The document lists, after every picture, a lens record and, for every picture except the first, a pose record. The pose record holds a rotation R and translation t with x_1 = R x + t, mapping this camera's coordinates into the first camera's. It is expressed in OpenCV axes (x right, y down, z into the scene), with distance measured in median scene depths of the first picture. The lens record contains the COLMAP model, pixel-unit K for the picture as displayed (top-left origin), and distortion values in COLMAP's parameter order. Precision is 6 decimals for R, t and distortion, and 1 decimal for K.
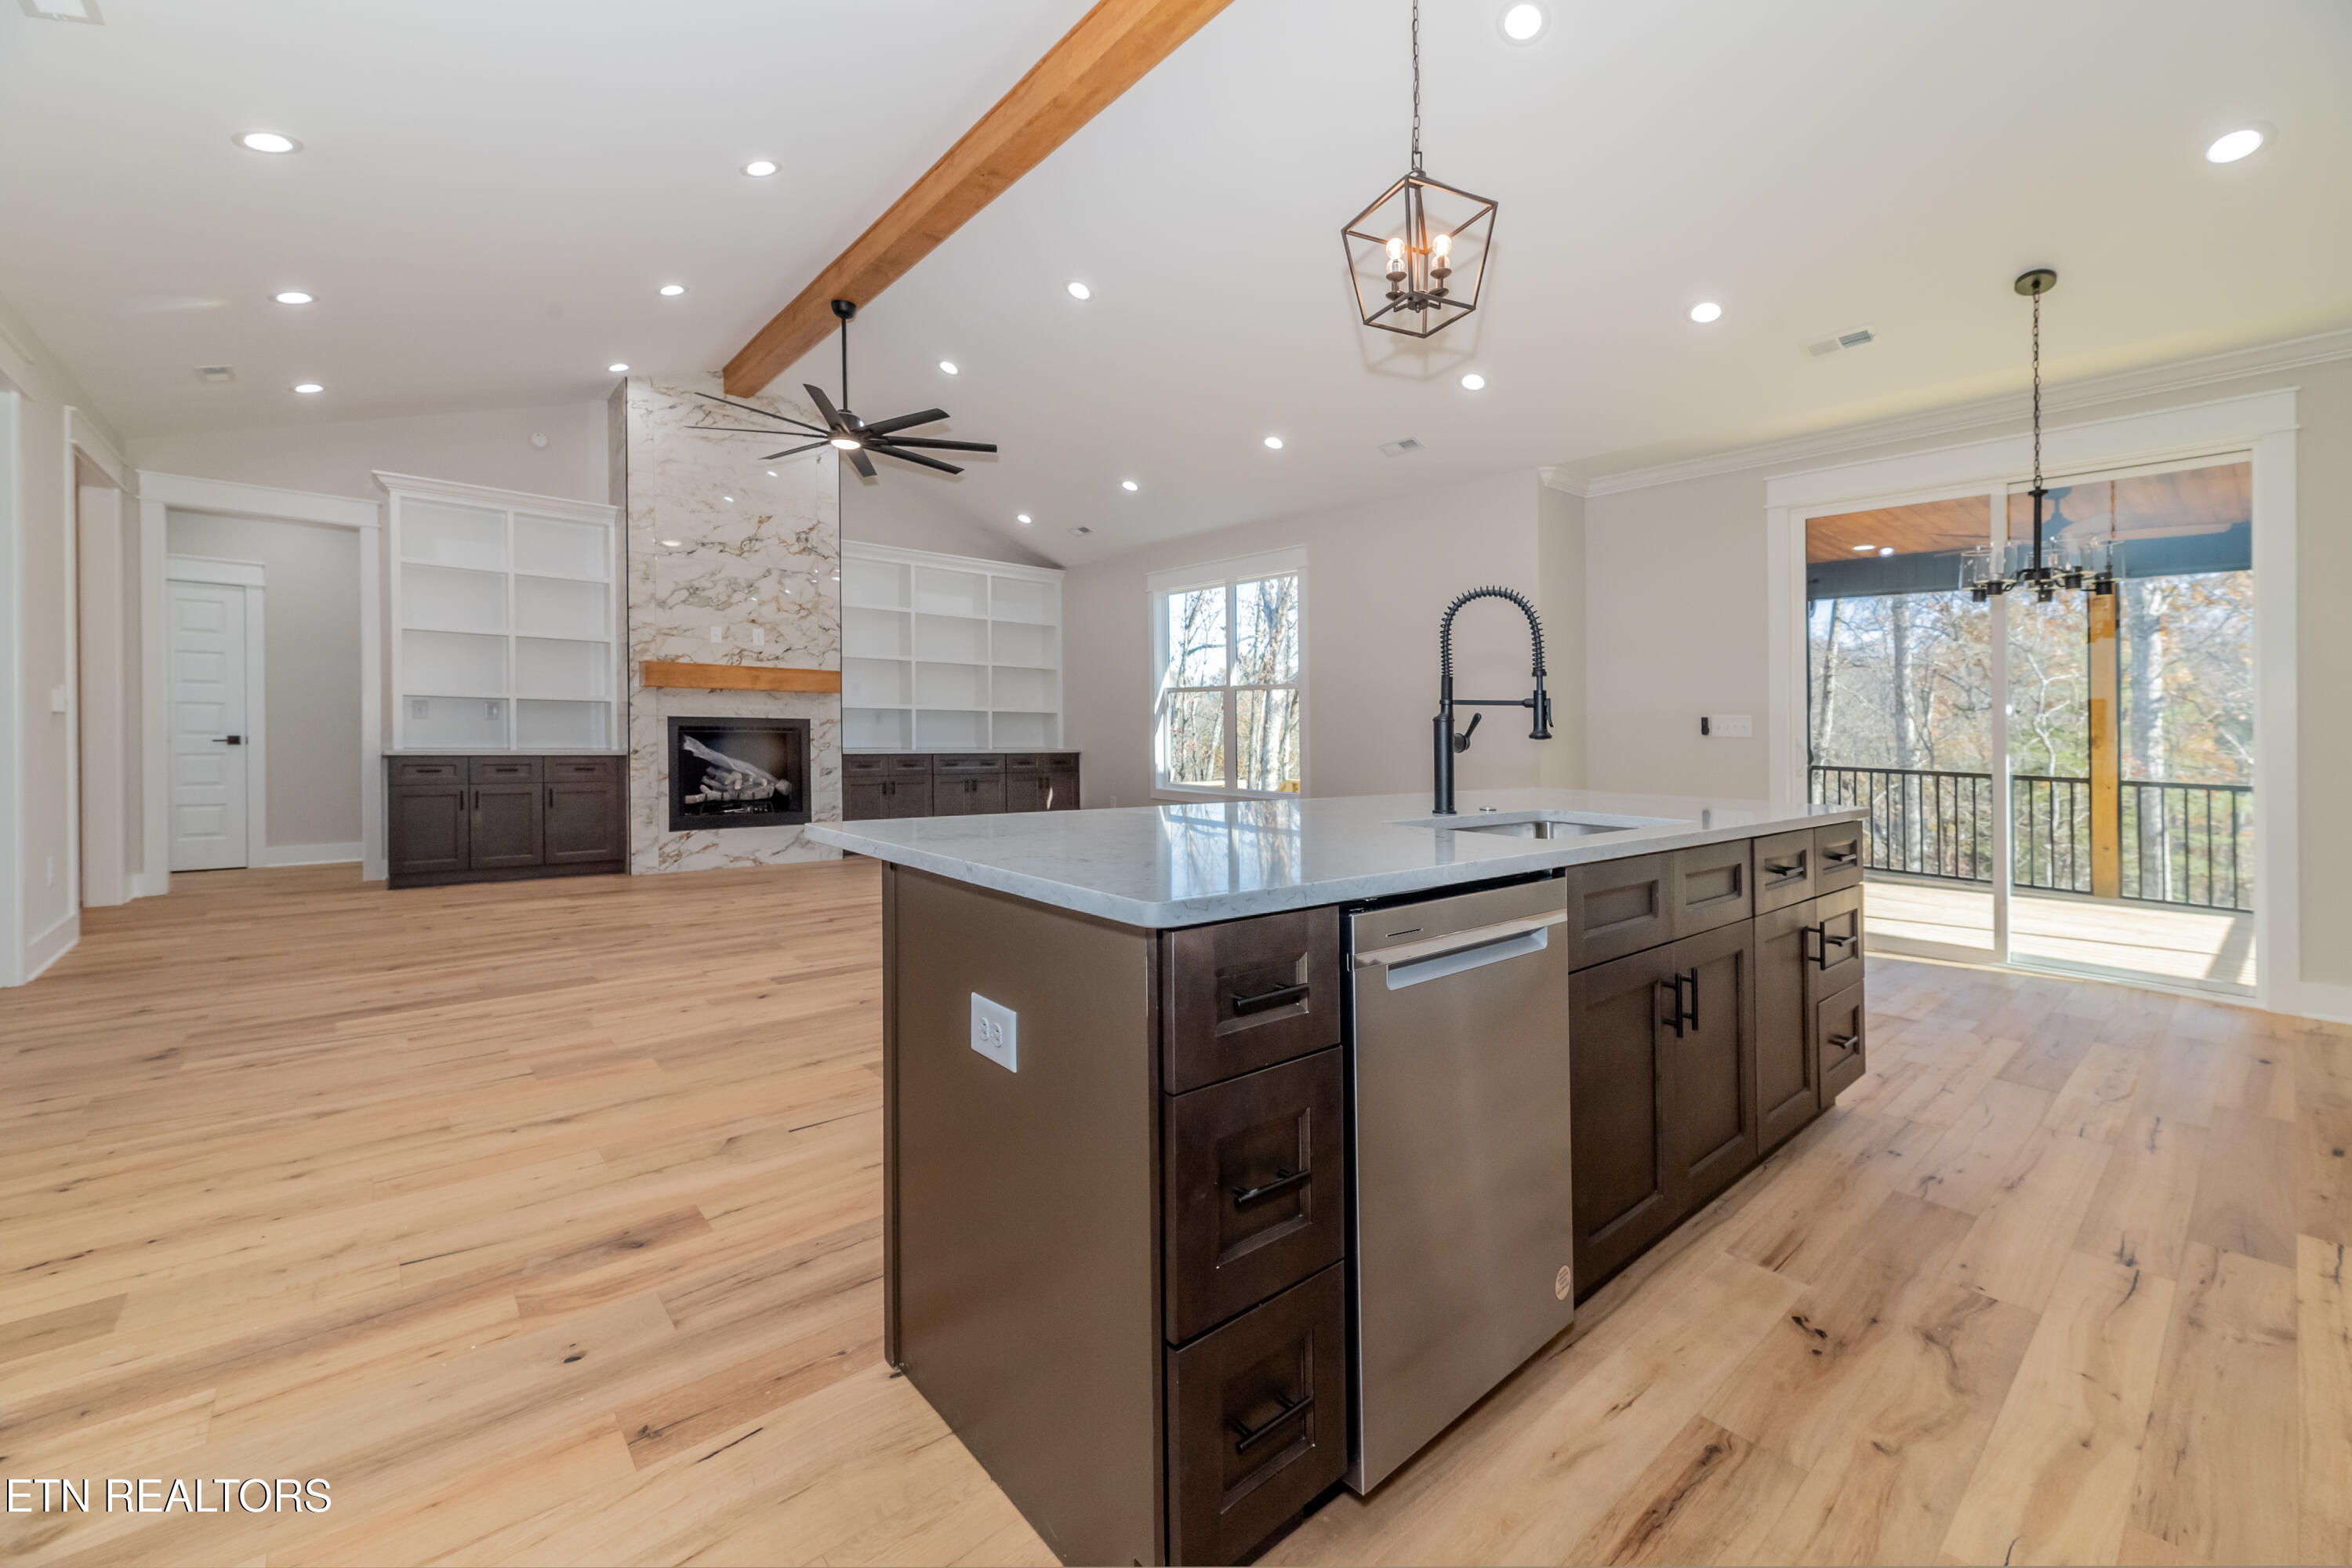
lens RADIAL K [[947.5, 0, 1153.4], [0, 947.5, 718.5], [0, 0, 1]] dist [-0.002402, -0.000054]
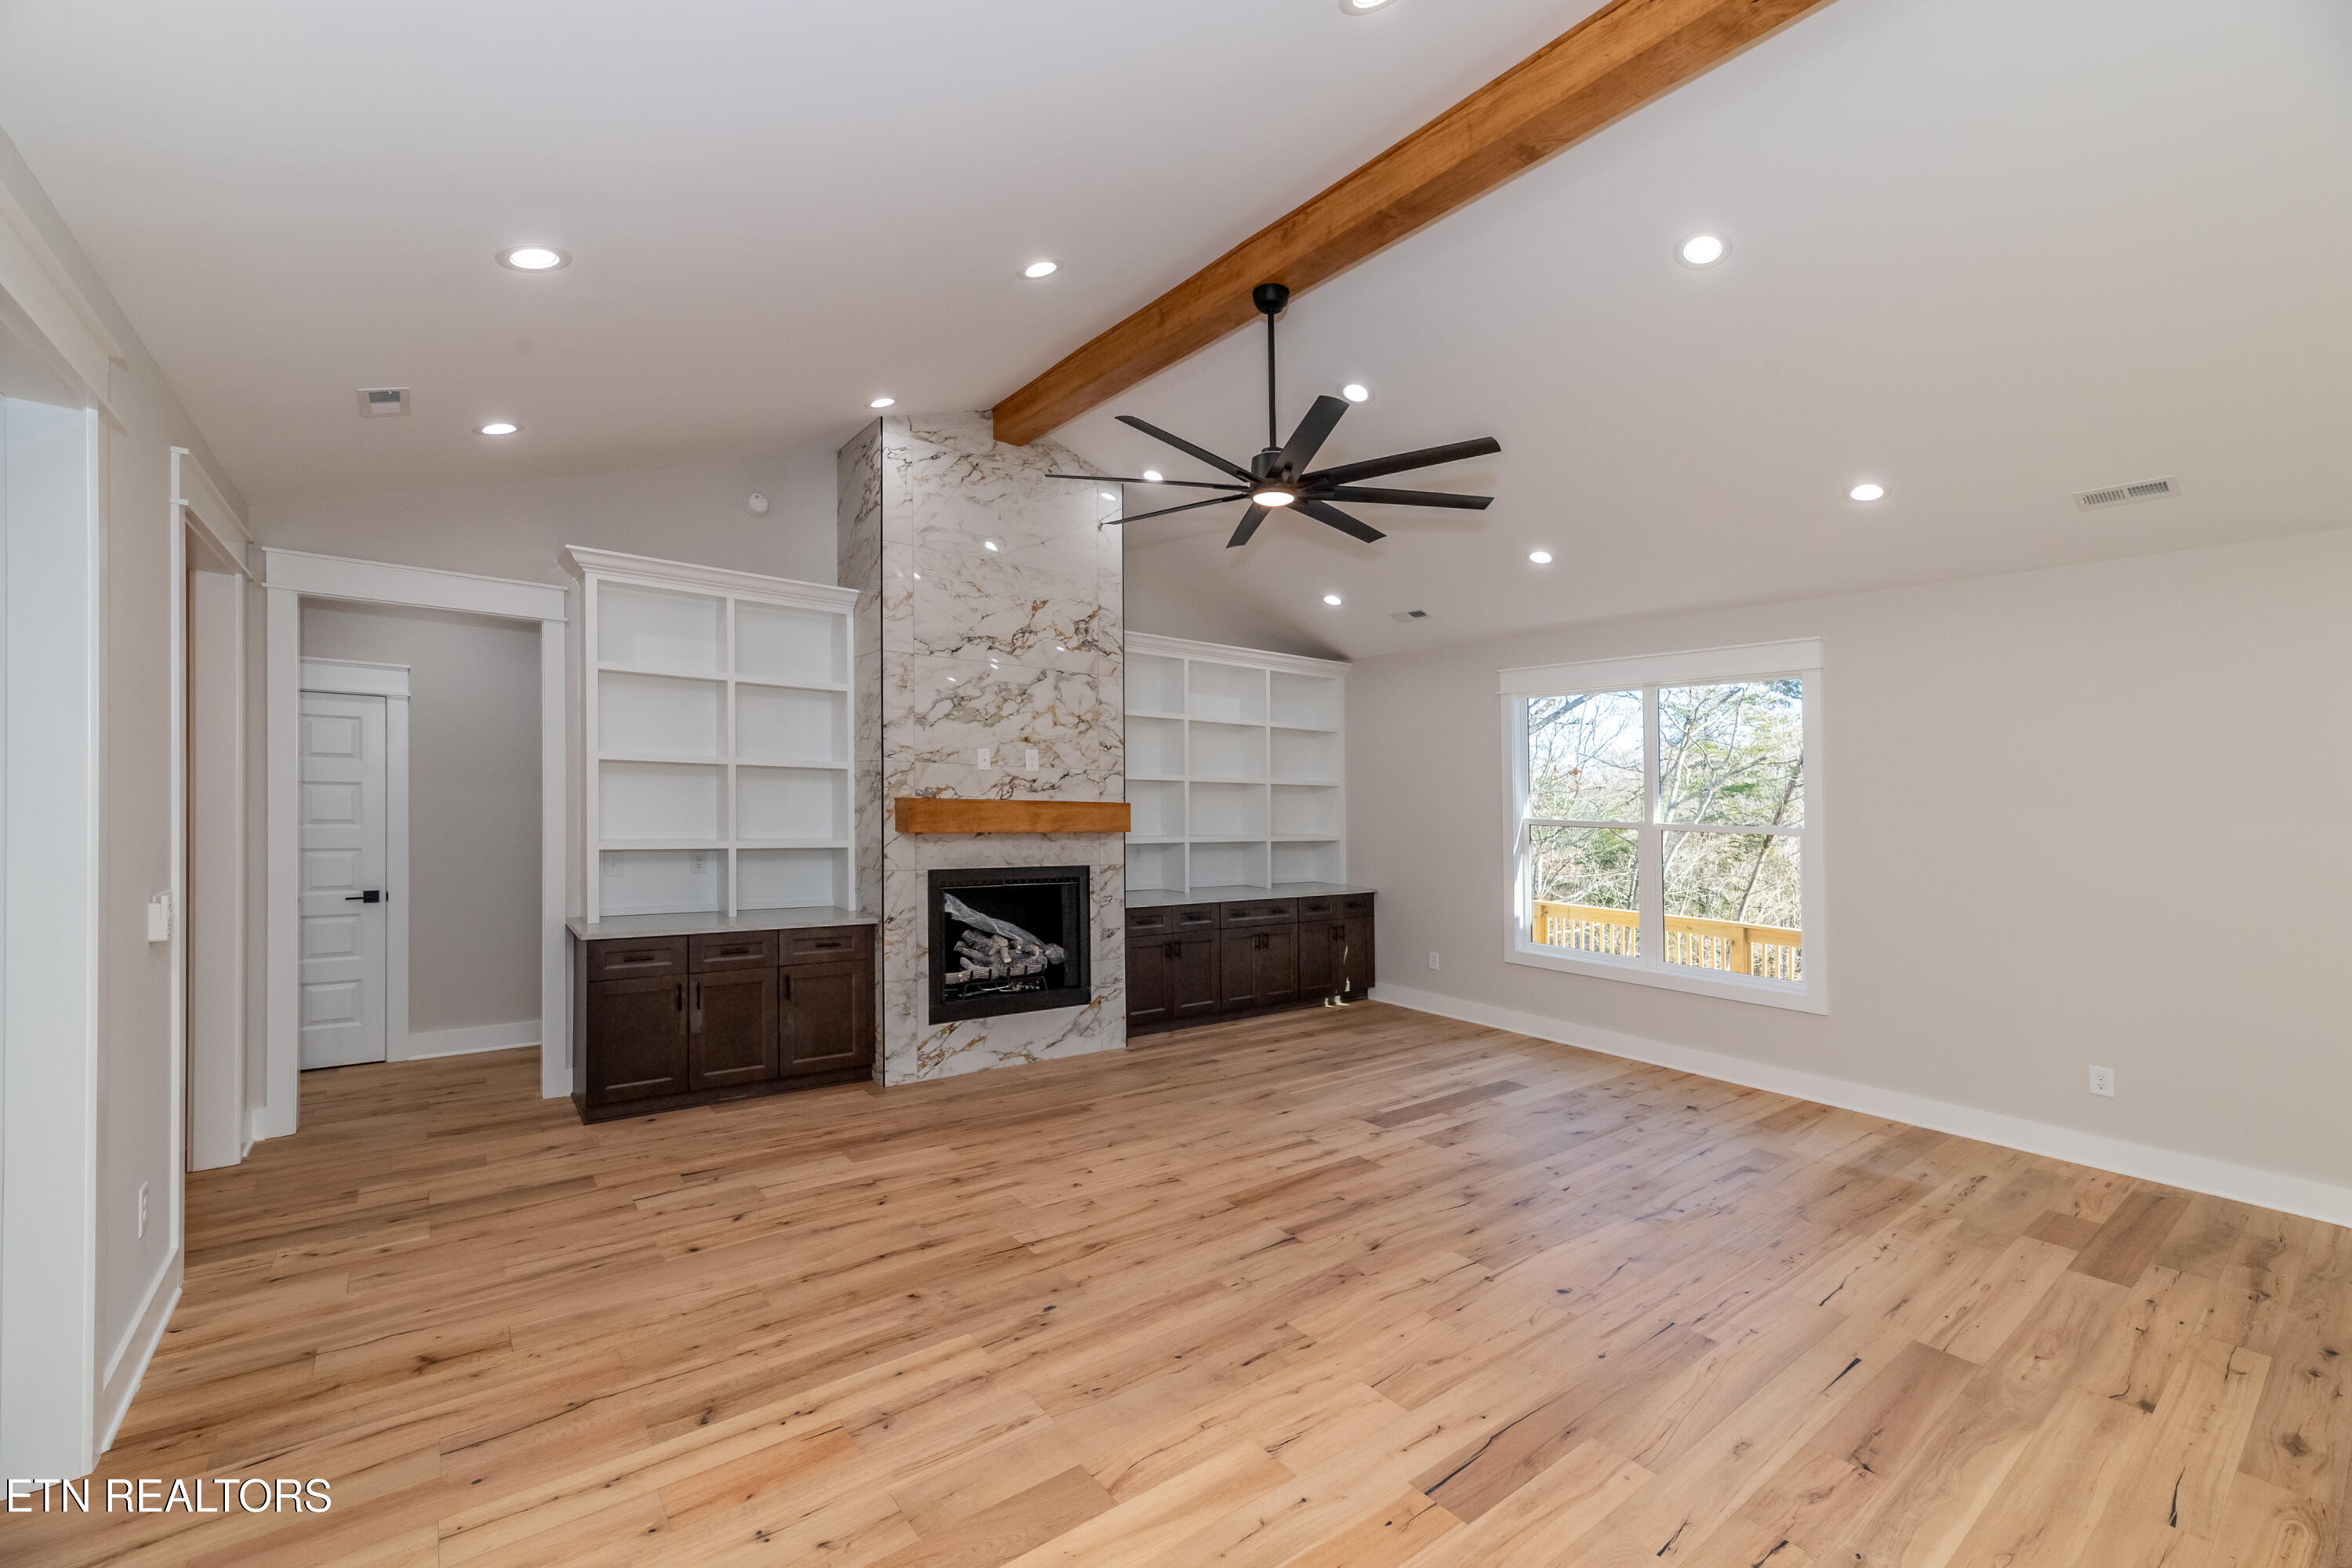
lens RADIAL K [[958.3, 0, 1150.6], [0, 958.3, 781.7], [0, 0, 1]] dist [0.002547, -0.000465]
pose [[0.998510, 0.003230, -0.054481, -0.290343], [-0.003631, 0.999967, -0.007257, -0.065793], [0.054456, 0.007444, 0.998488, 0.247963]]
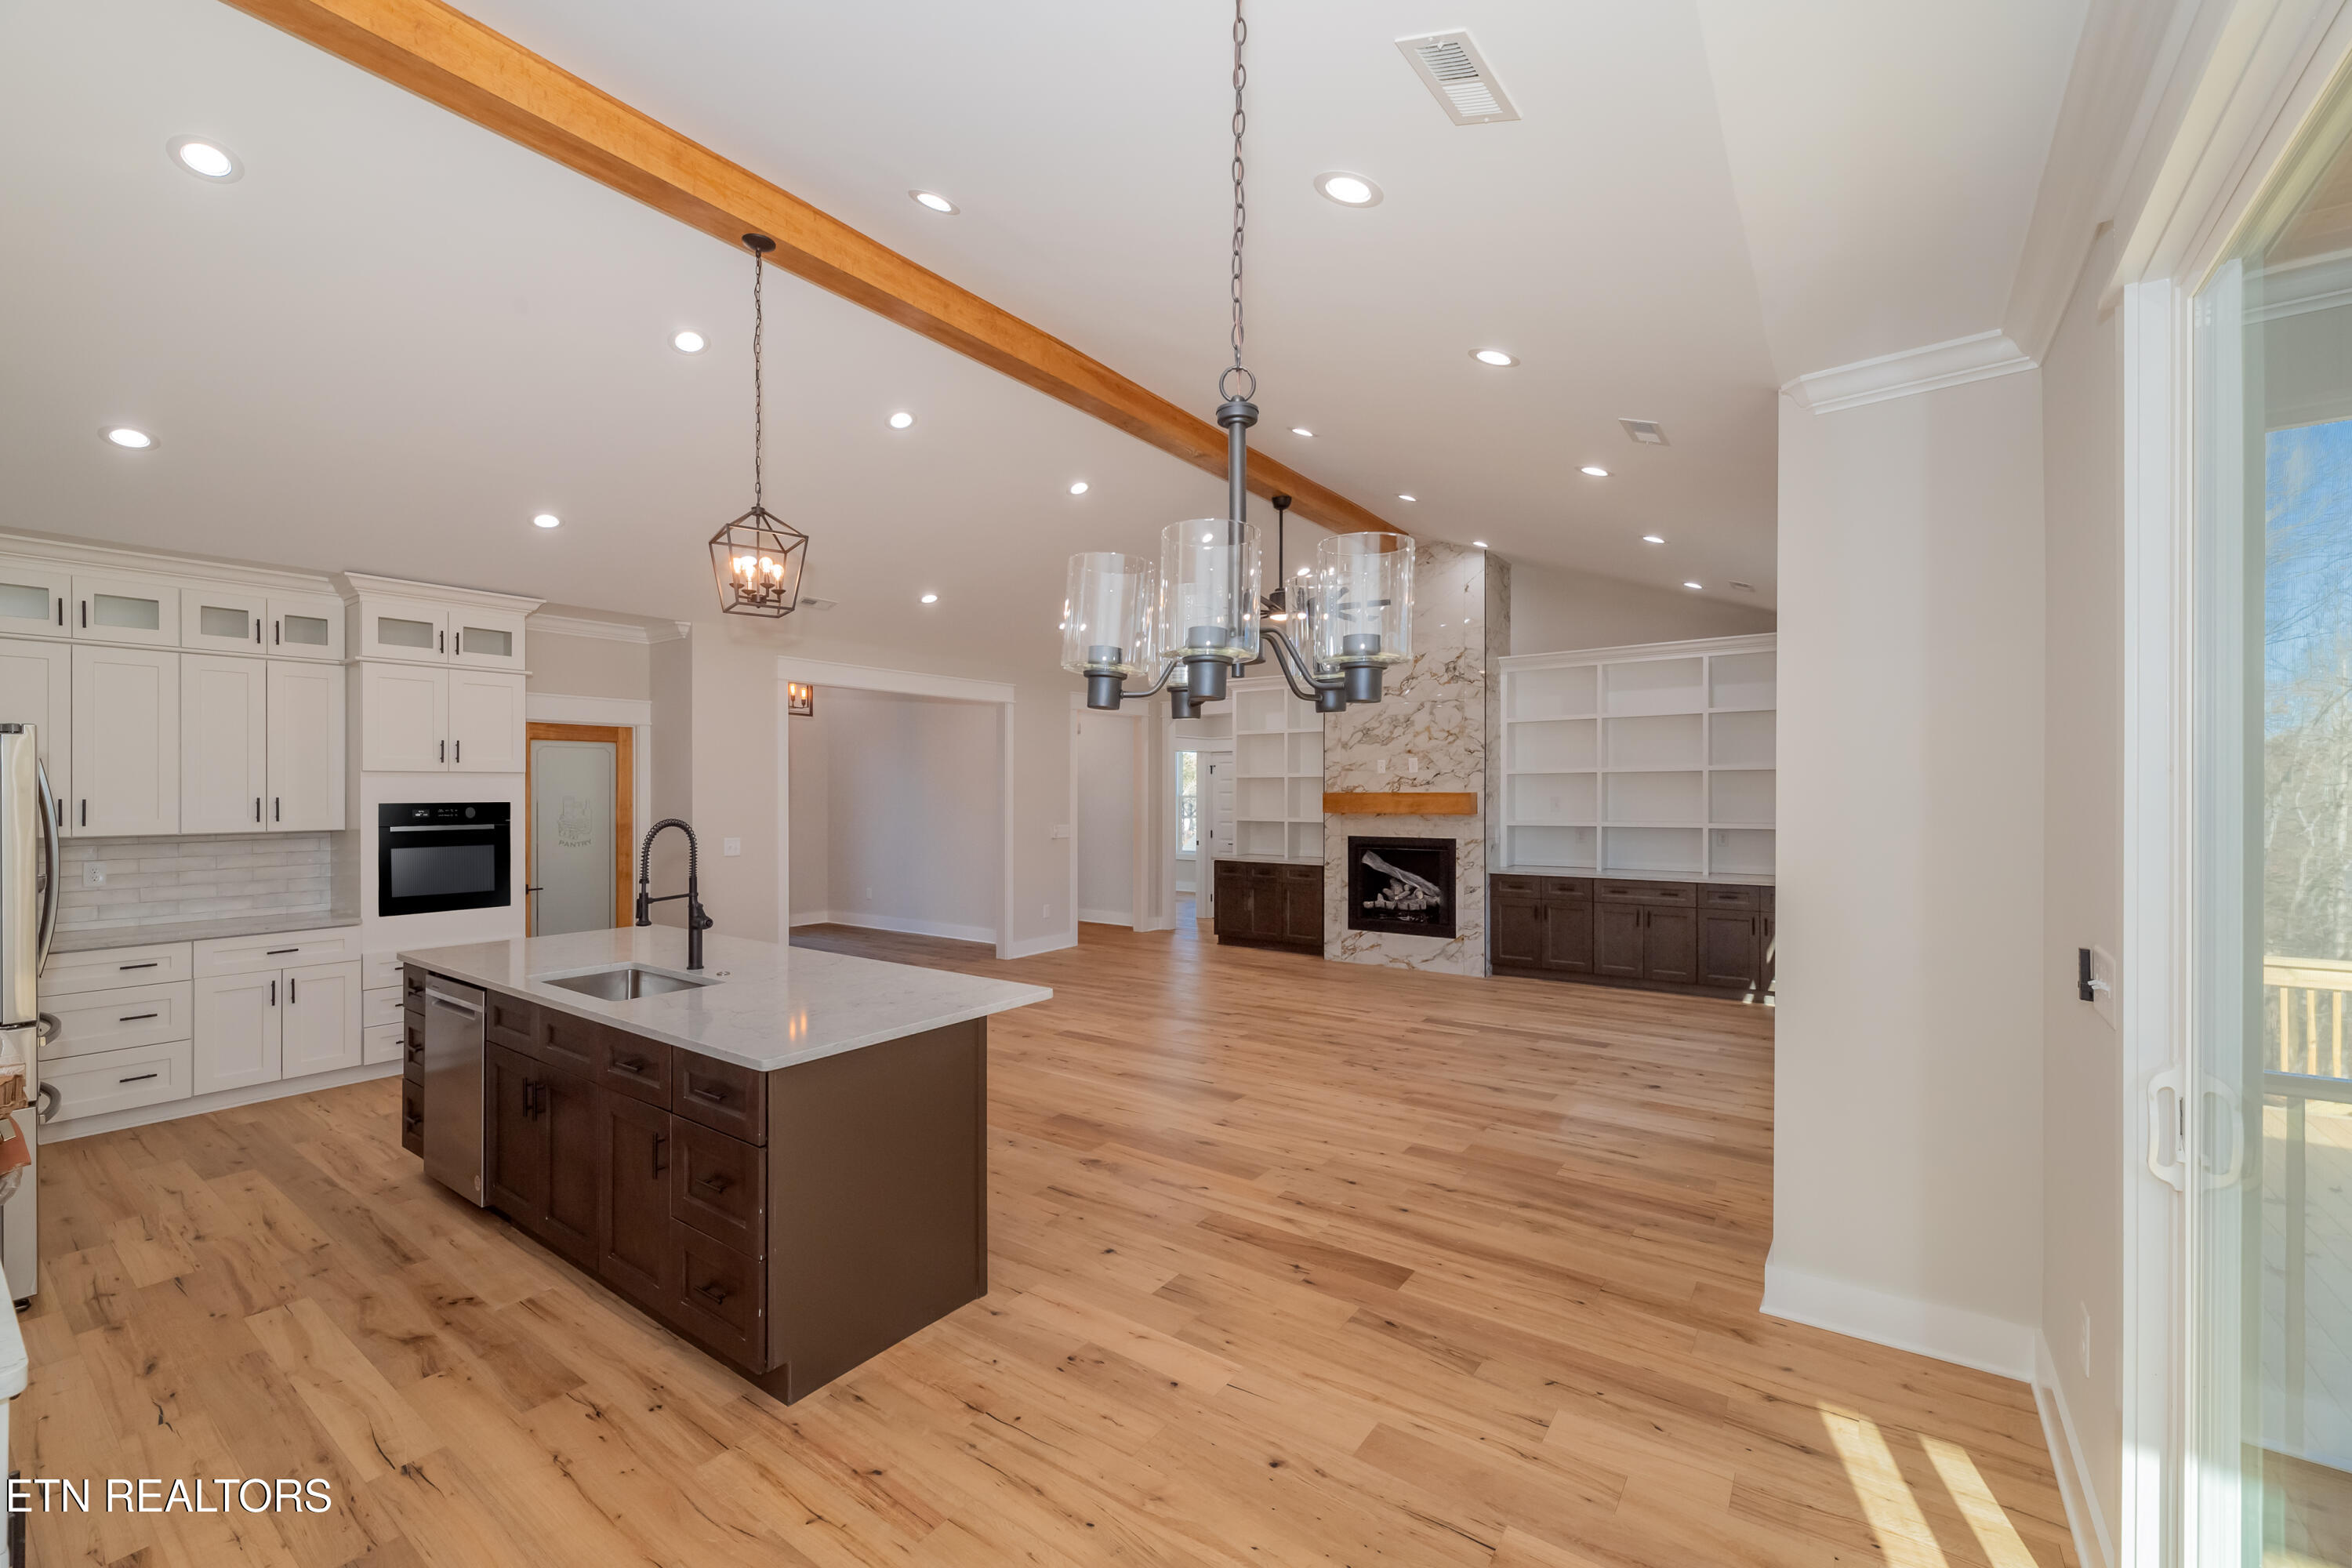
lens RADIAL K [[974.4, 0, 1180.5], [0, 974.4, 867.2], [0, 0, 1]] dist [-0.002297, -0.000077]
pose [[0.256147, 0.056166, -0.965005, 0.651060], [0.019428, 0.997810, 0.063232, -0.045792], [0.966443, -0.034945, 0.254495, 0.452595]]
